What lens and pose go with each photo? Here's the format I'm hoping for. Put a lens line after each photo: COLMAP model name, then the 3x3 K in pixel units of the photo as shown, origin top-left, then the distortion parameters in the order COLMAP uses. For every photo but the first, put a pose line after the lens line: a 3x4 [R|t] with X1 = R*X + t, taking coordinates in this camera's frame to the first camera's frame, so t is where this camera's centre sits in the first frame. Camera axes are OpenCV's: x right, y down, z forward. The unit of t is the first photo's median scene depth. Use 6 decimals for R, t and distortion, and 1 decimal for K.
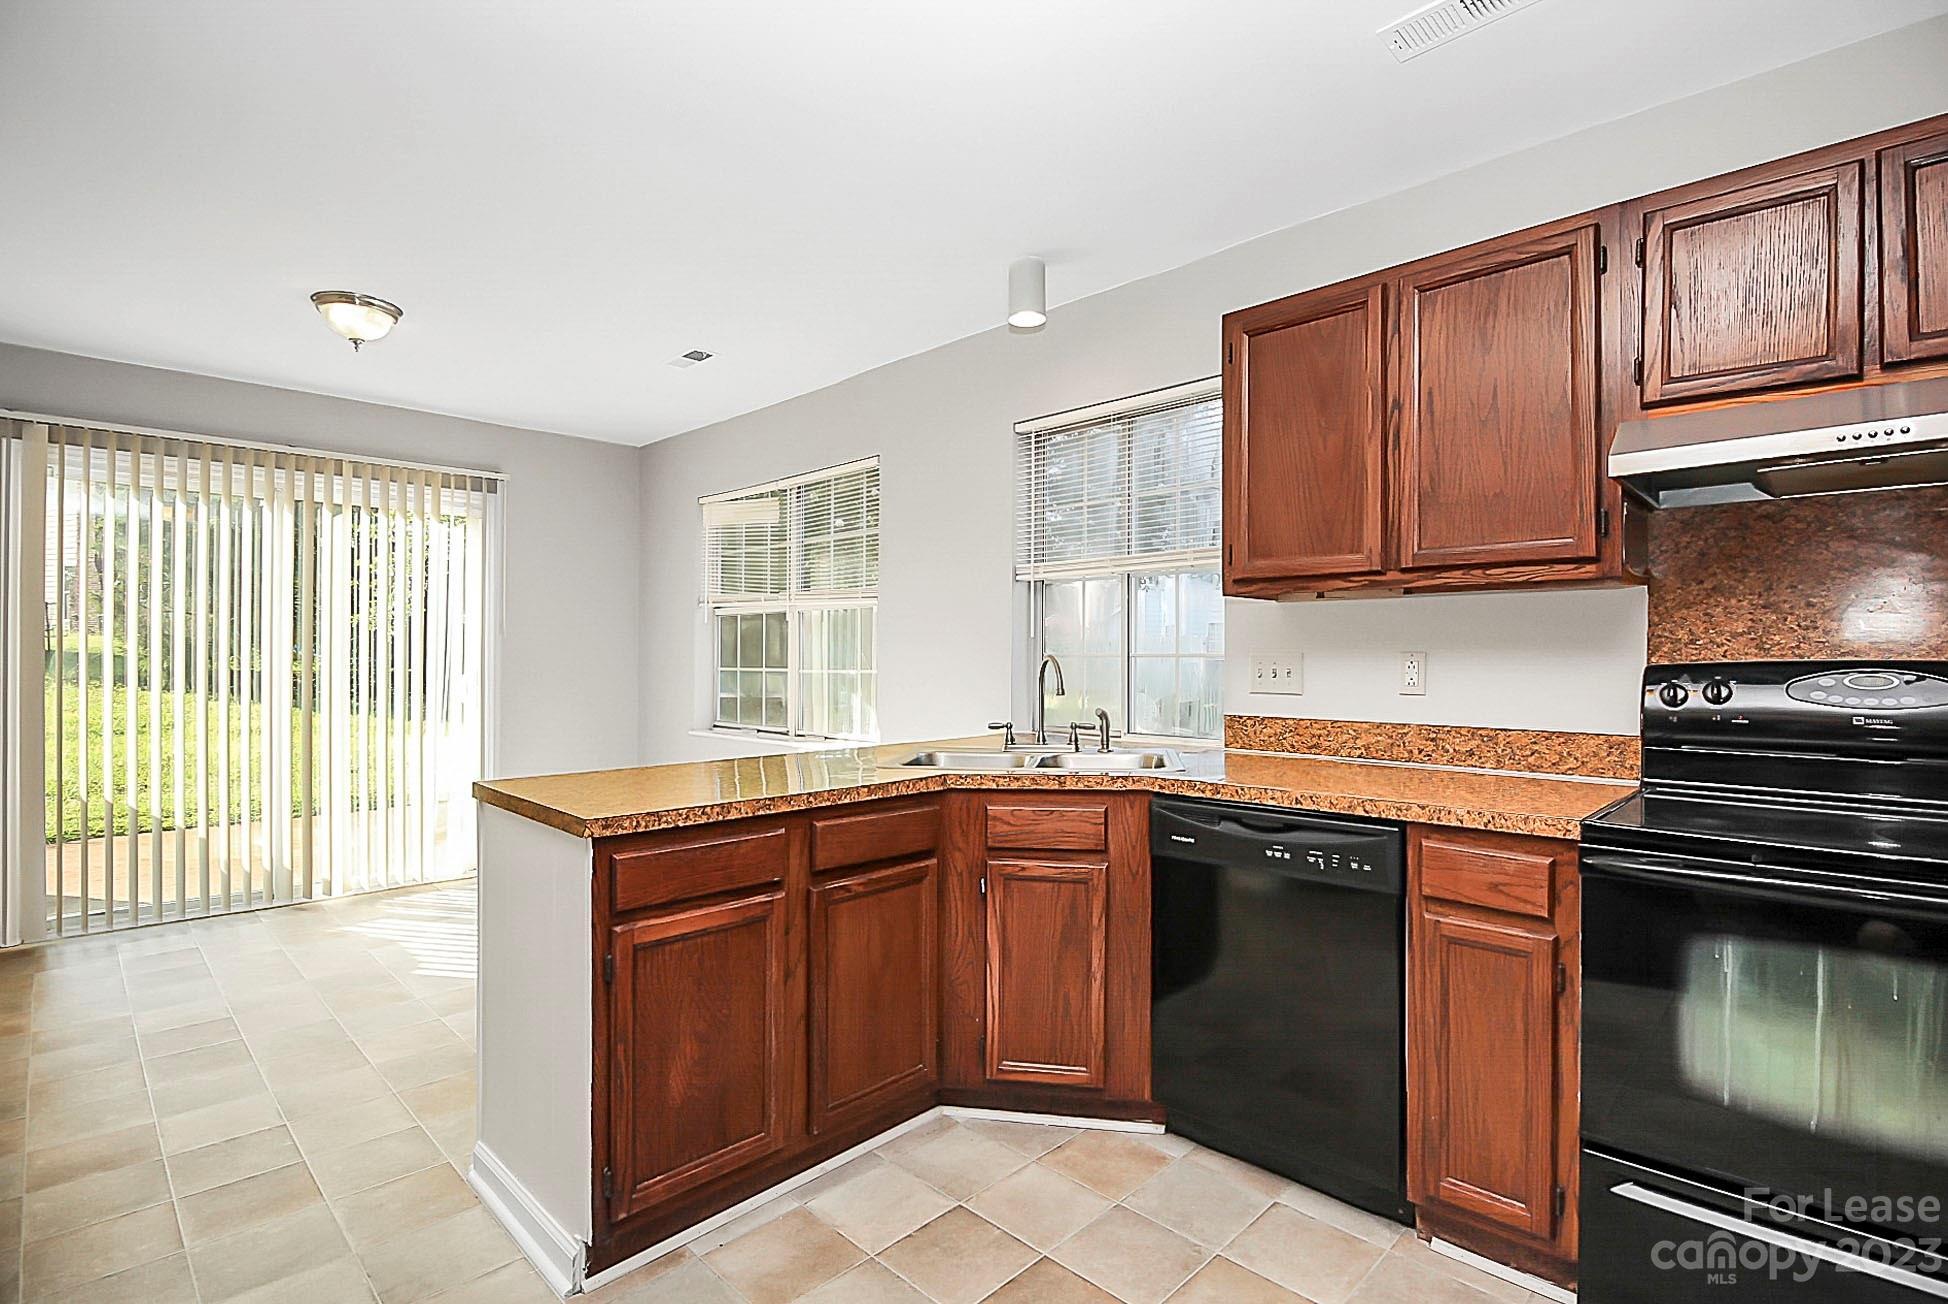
lens RADIAL K [[942.9, 0, 961.7], [0, 942.9, 653.6], [0, 0, 1]] dist [-0.002306, -0.000860]
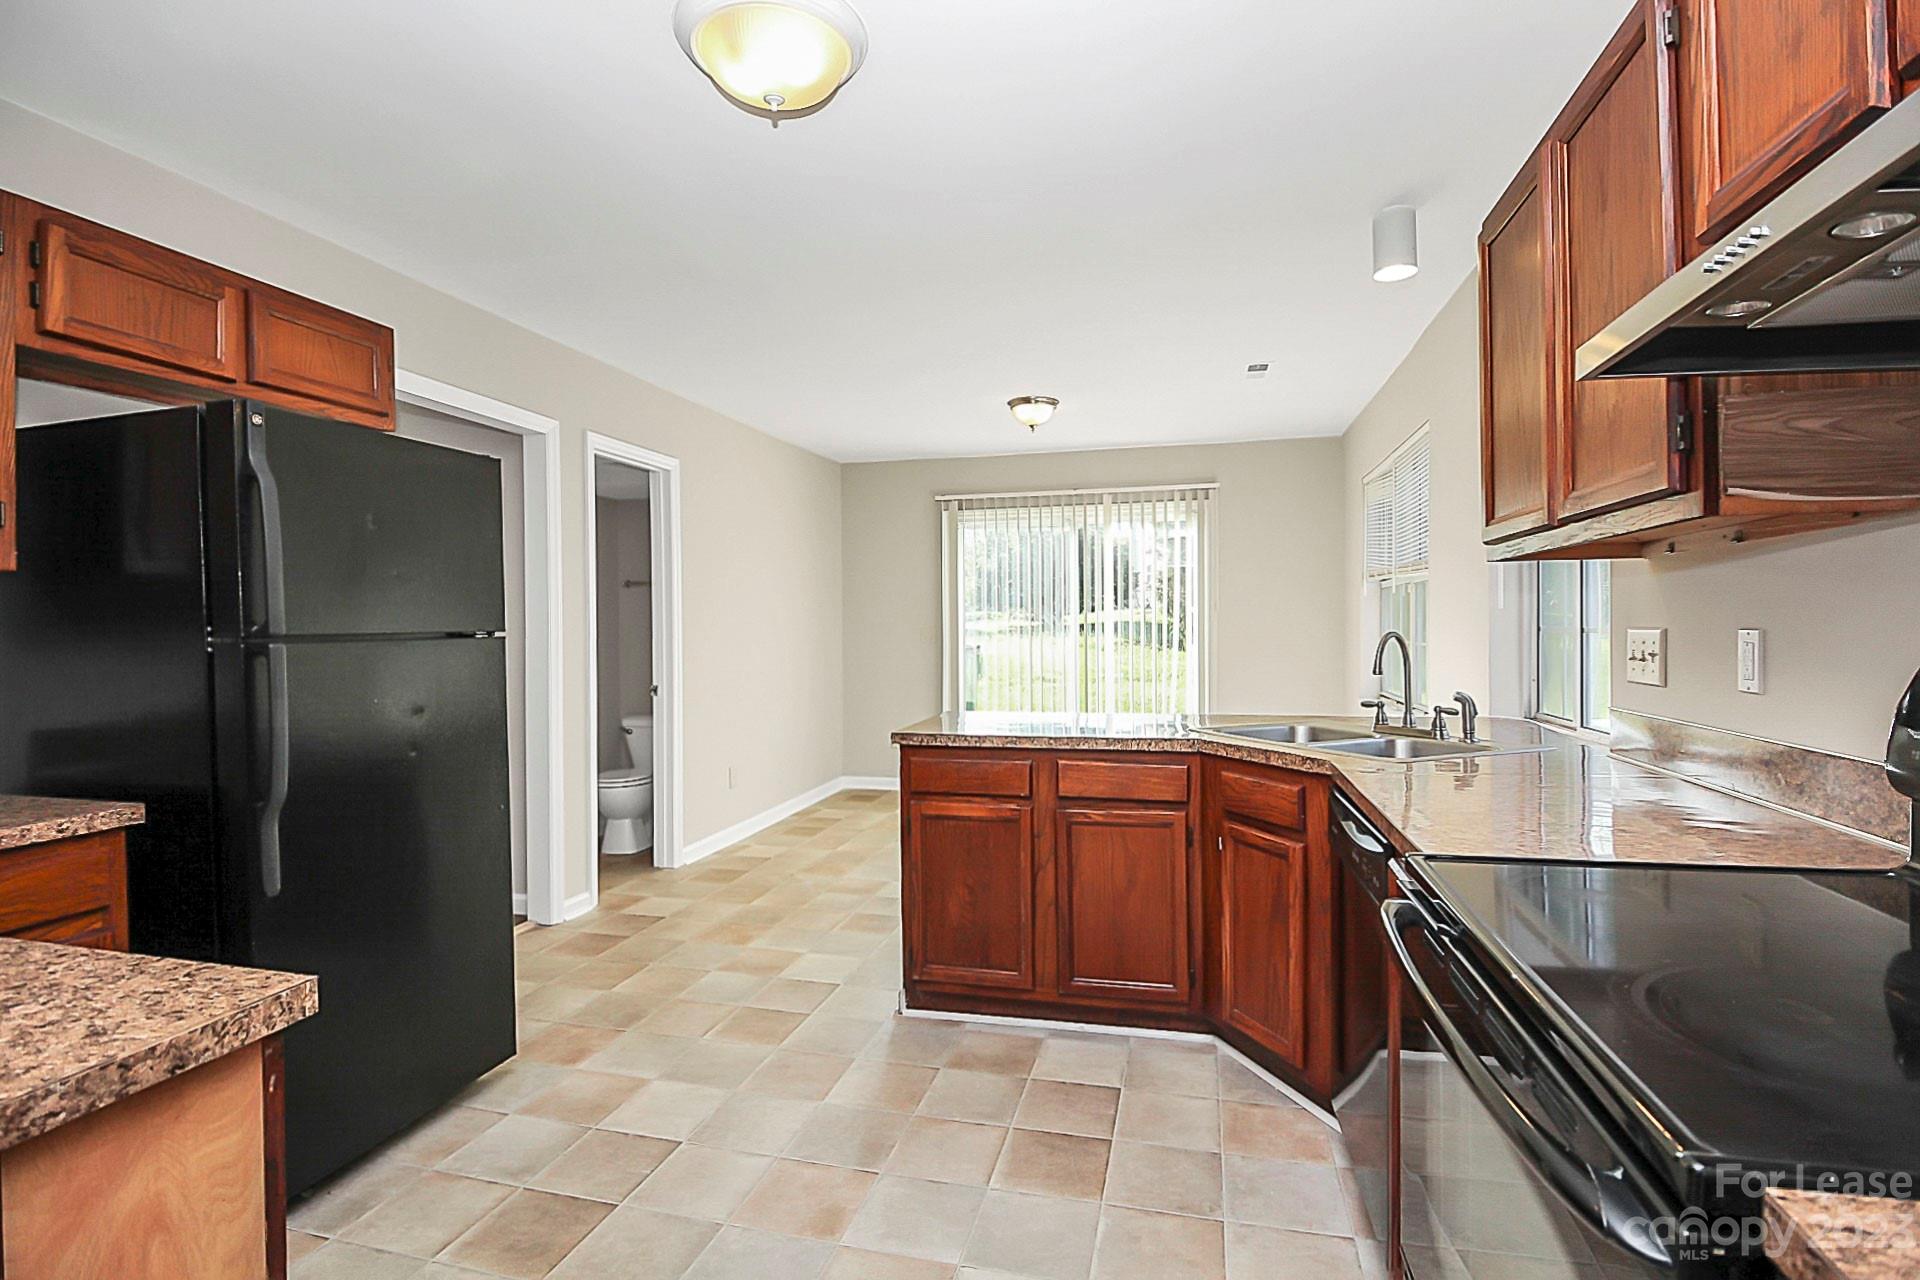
lens RADIAL K [[897.2, 0, 970.5], [0, 897.2, 634.9], [0, 0, 1]] dist [0.002087, -0.012051]
pose [[0.512443, 0.003039, -0.858716, 0.797992], [0.011090, 0.999887, 0.010157, -0.010412], [0.858650, -0.014728, 0.512351, 0.227122]]
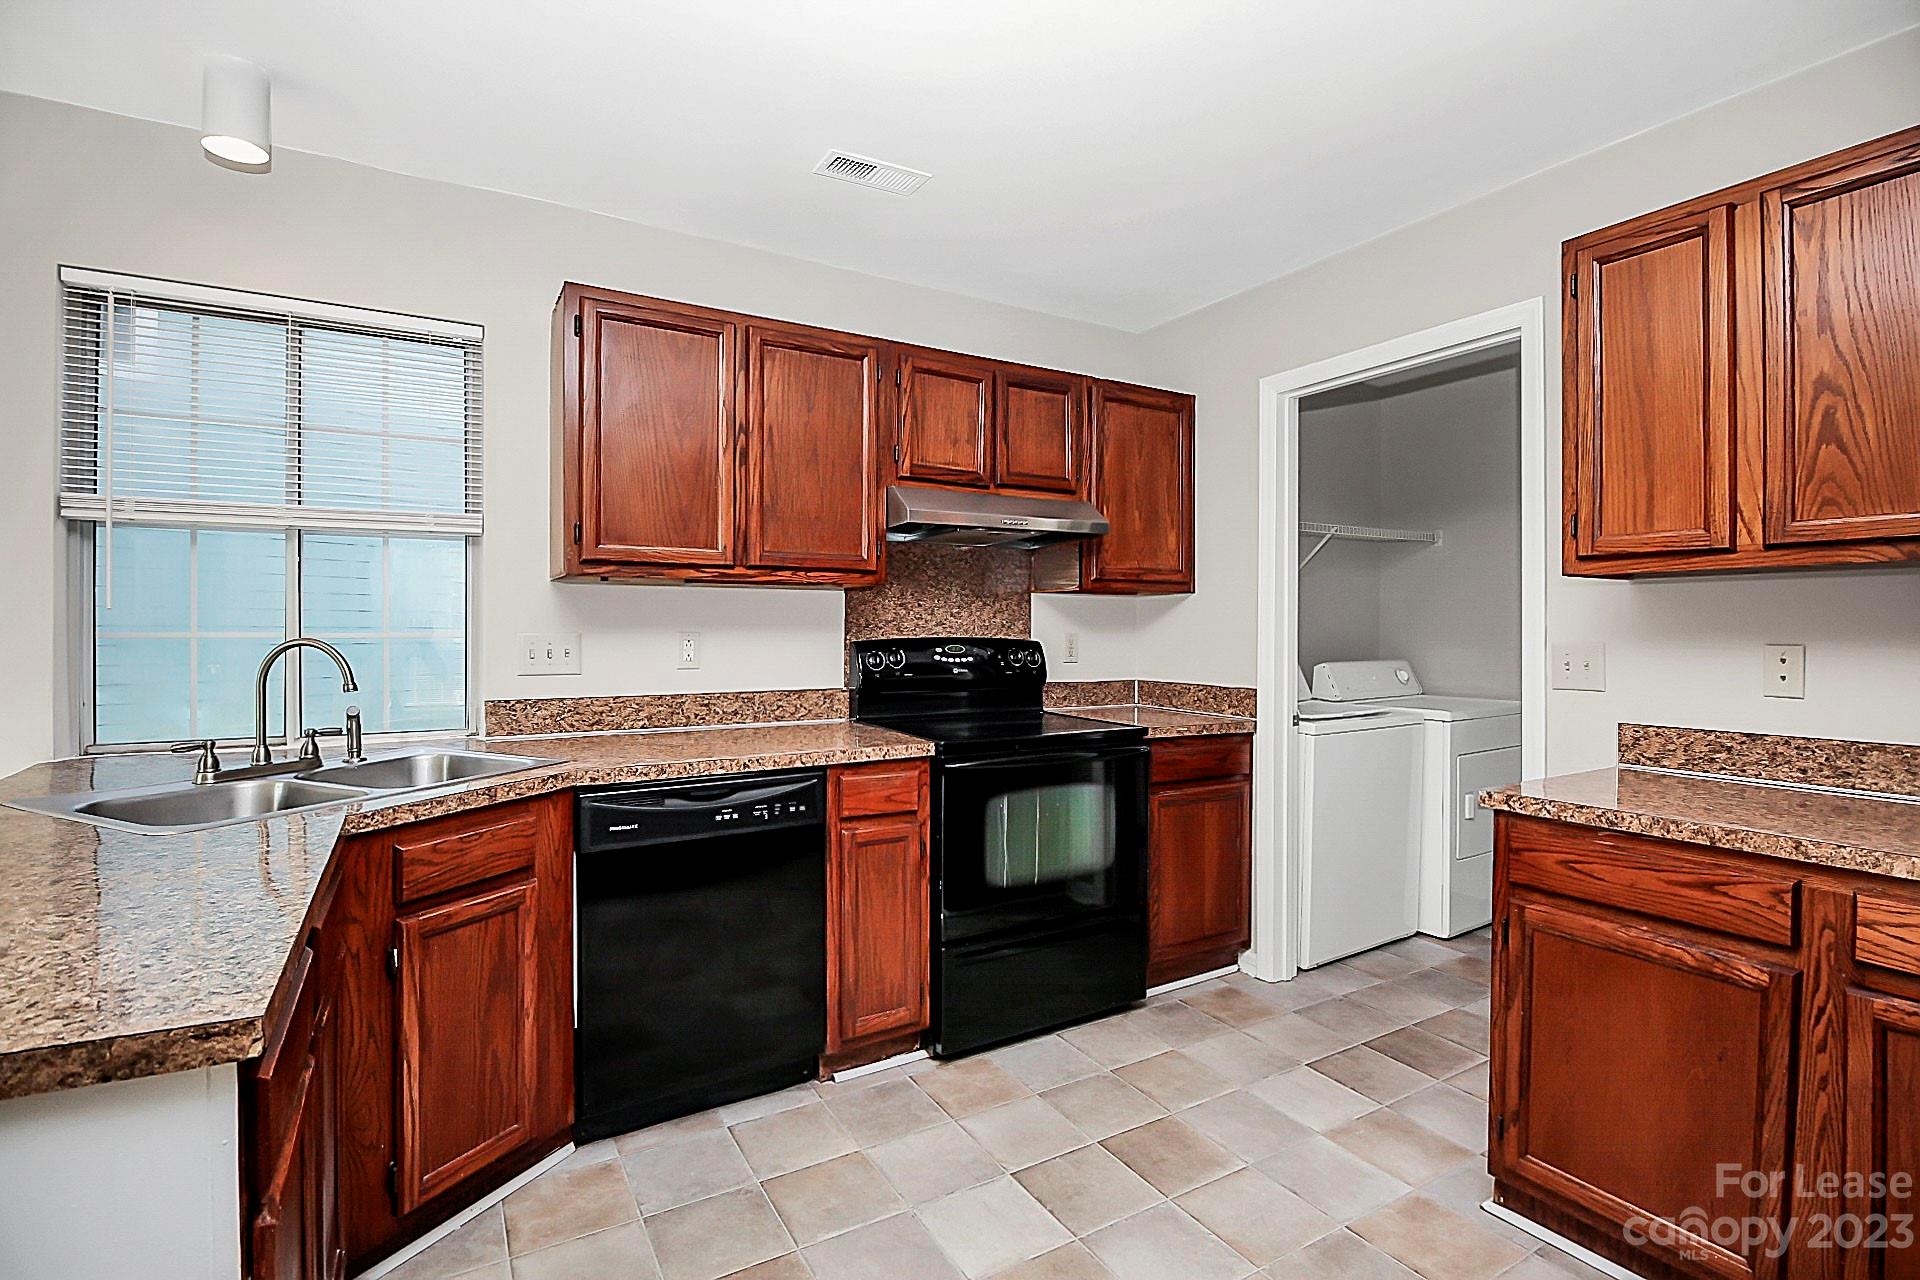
lens RADIAL K [[897.2, 0, 970.5], [0, 897.2, 634.9], [0, 0, 1]] dist [0.002087, -0.012051]
pose [[0.233764, -0.009322, 0.972249, -0.567303], [-0.005696, 0.999924, 0.010957, -0.013841], [-0.972277, -0.008100, 0.233693, 0.429669]]
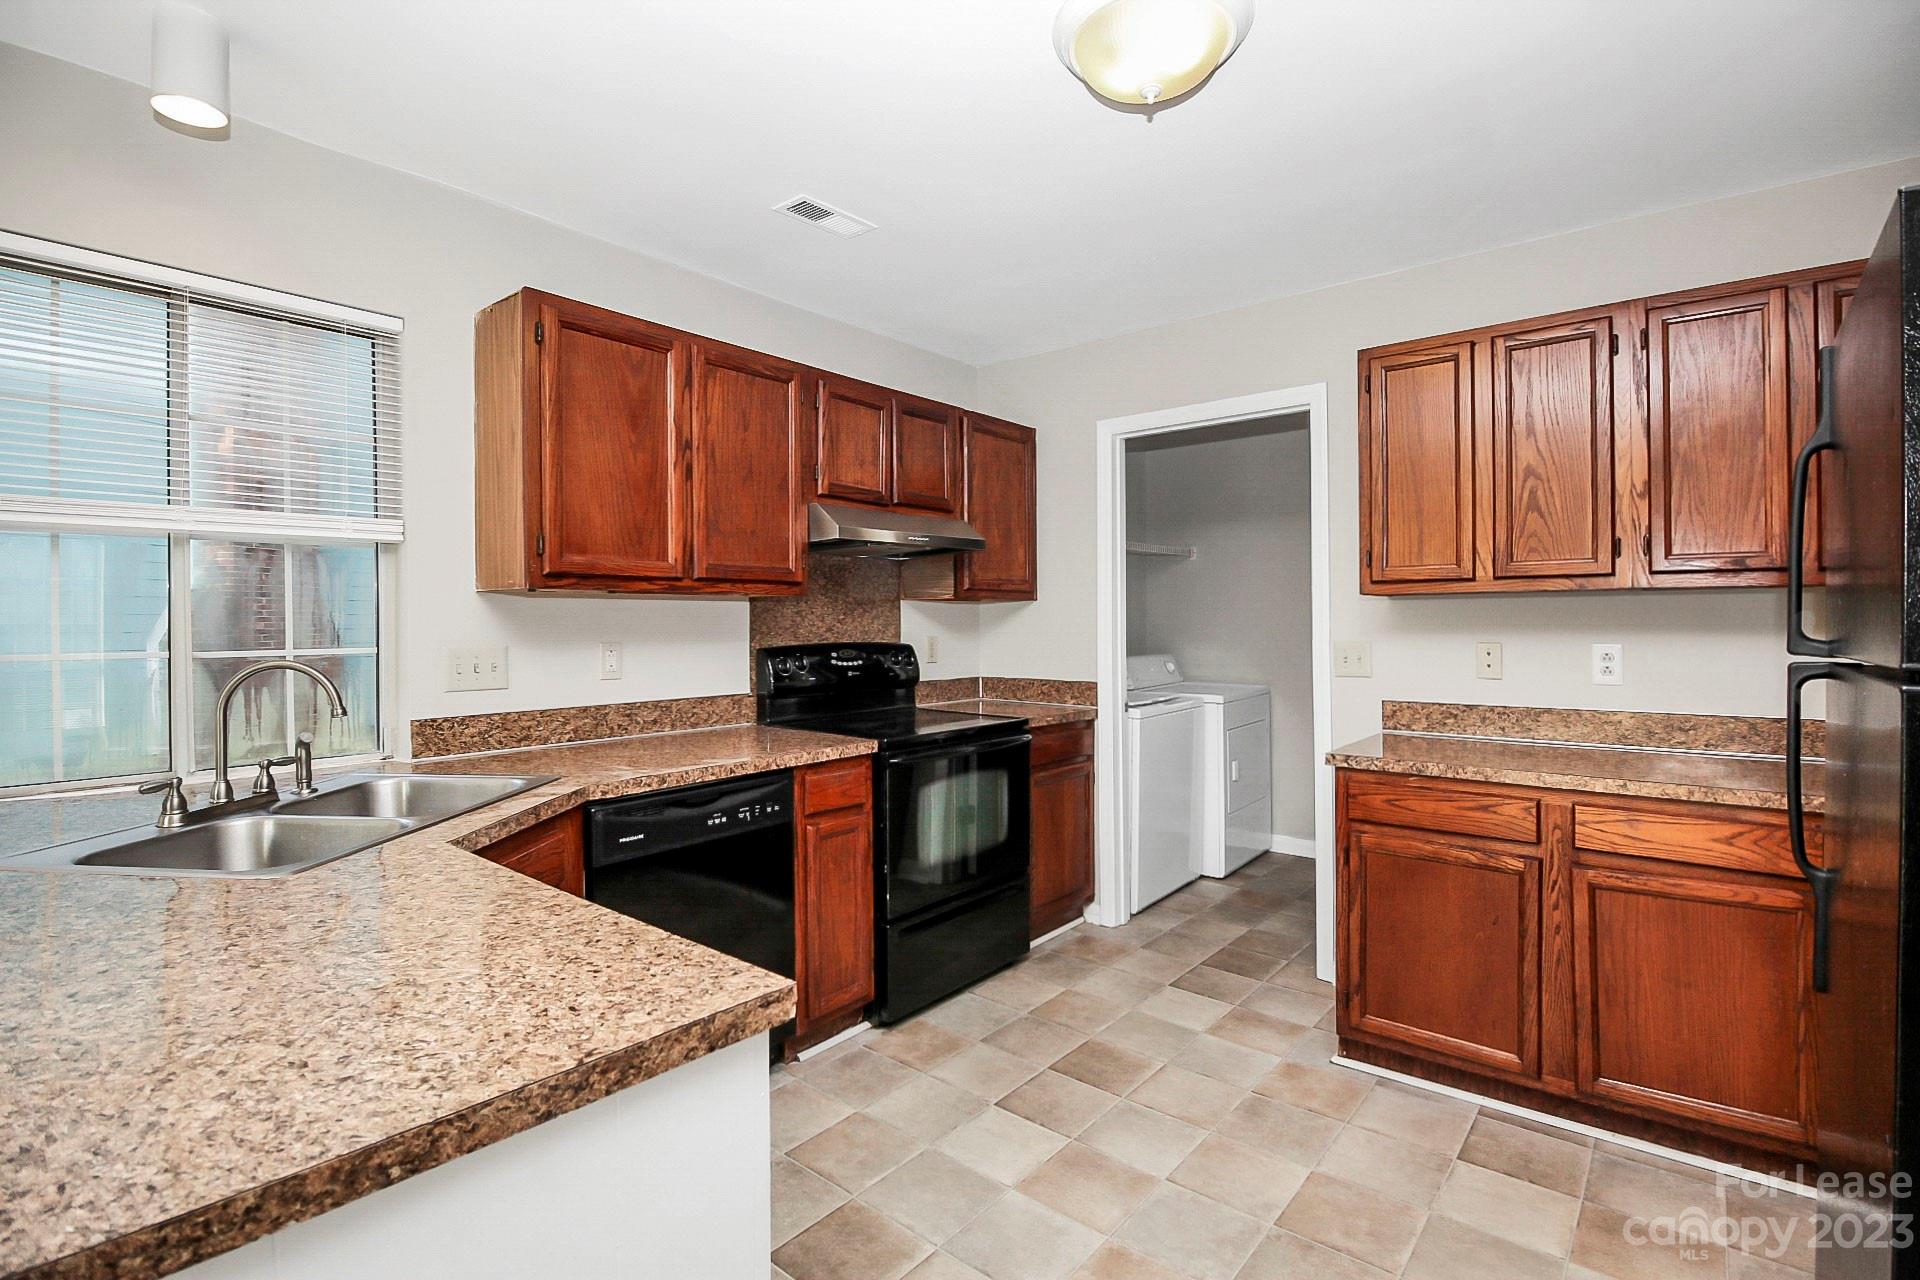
lens RADIAL K [[896.2, 0, 964.4], [0, 896.2, 626.4], [0, 0, 1]] dist [-0.005050, -0.000223]
pose [[-0.104667, -0.008129, 0.994474, -0.723158], [0.000588, 0.999966, 0.008236, -0.033201], [-0.994507, 0.001447, -0.104659, 0.735098]]
